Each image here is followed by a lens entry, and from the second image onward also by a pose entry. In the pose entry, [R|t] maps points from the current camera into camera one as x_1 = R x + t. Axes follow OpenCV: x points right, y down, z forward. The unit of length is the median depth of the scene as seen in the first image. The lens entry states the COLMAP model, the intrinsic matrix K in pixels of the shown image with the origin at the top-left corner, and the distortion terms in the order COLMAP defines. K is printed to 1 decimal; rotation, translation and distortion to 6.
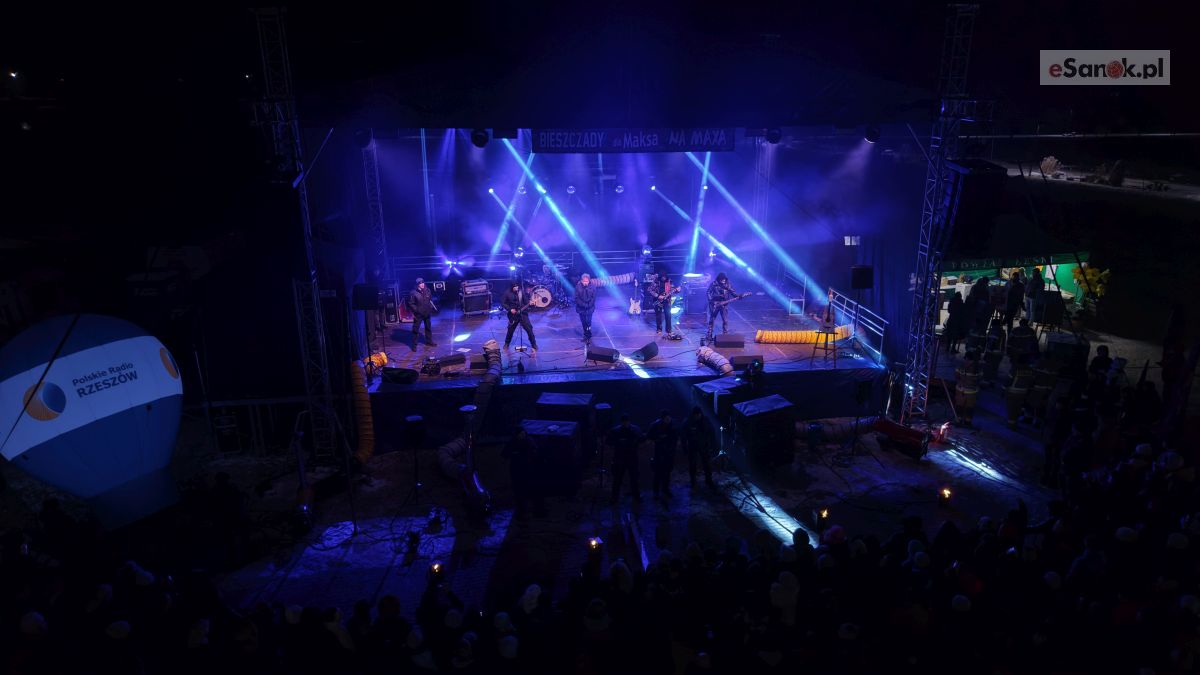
lens RADIAL K [[801.4, 0, 599.6], [0, 801.4, 343.1], [0, 0, 1]] dist [0.014213, -0.023823]
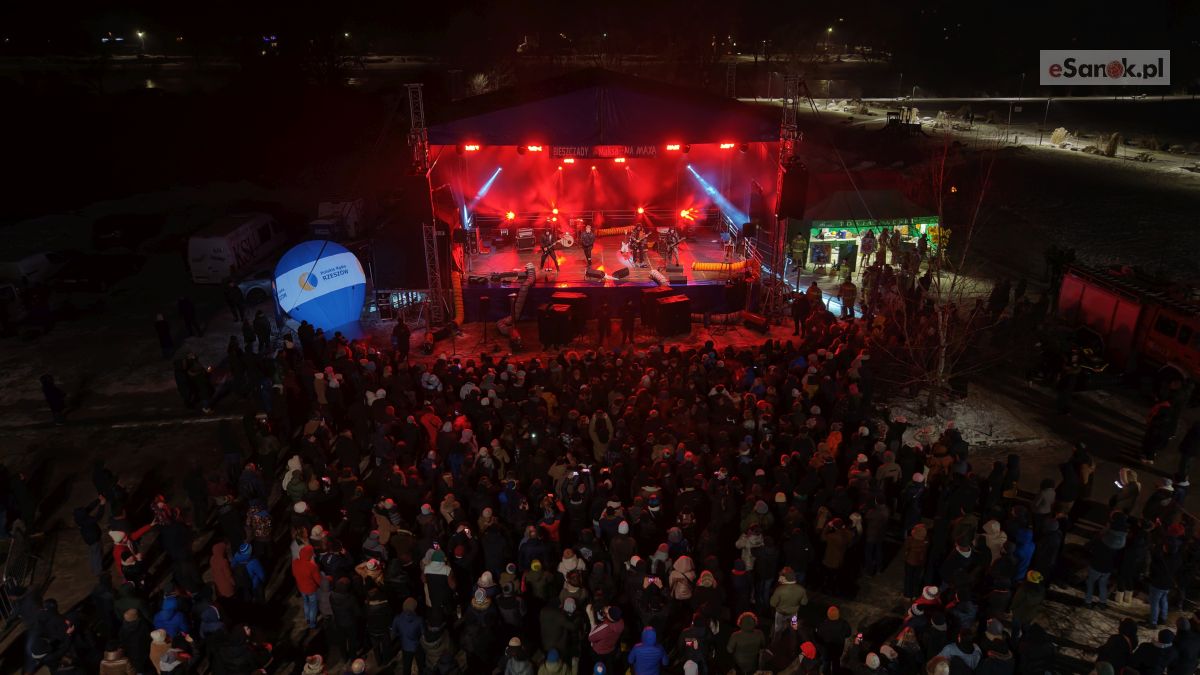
lens RADIAL K [[801.4, 0, 599.6], [0, 801.4, 343.1], [0, 0, 1]] dist [0.014213, -0.023823]
pose [[0.994512, 0.033338, -0.099164, 0.200661], [-0.027589, 0.997889, 0.058793, 0.066713], [0.100915, -0.055735, 0.993333, -0.746431]]
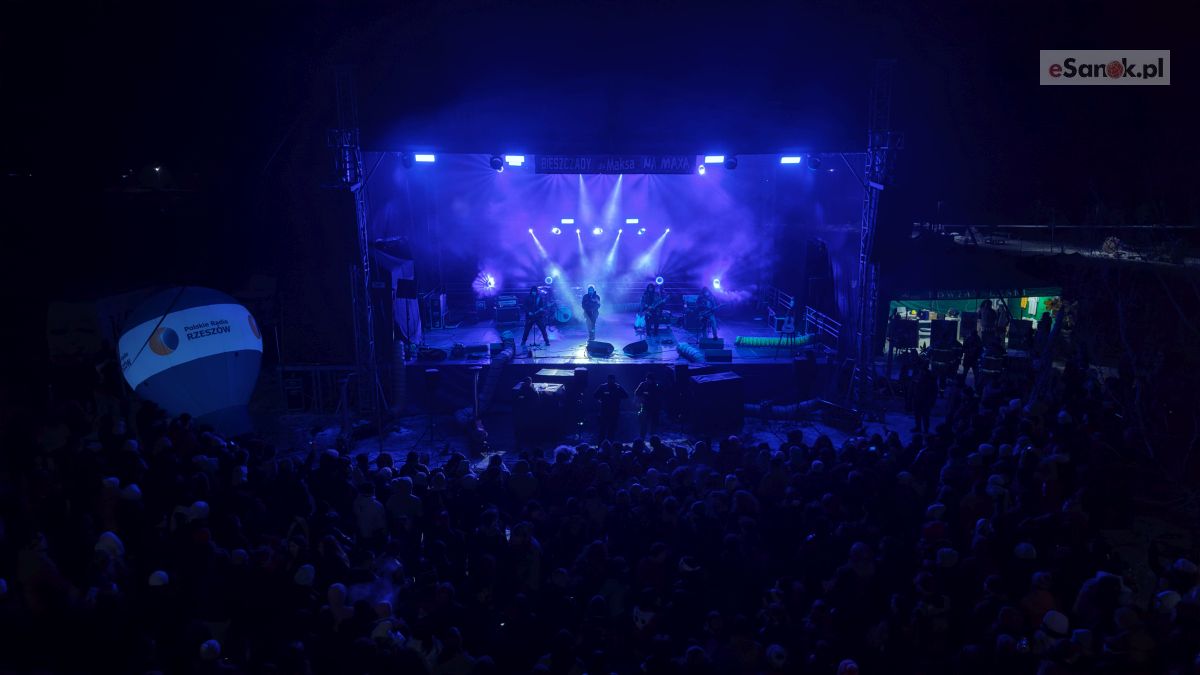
lens RADIAL K [[801.4, 0, 599.6], [0, 801.4, 343.1], [0, 0, 1]] dist [0.014213, -0.023823]
pose [[0.993723, 0.024237, -0.109212, 0.144548], [-0.036523, 0.993044, -0.111940, 0.151830], [0.105739, 0.115227, 0.987695, -0.200992]]
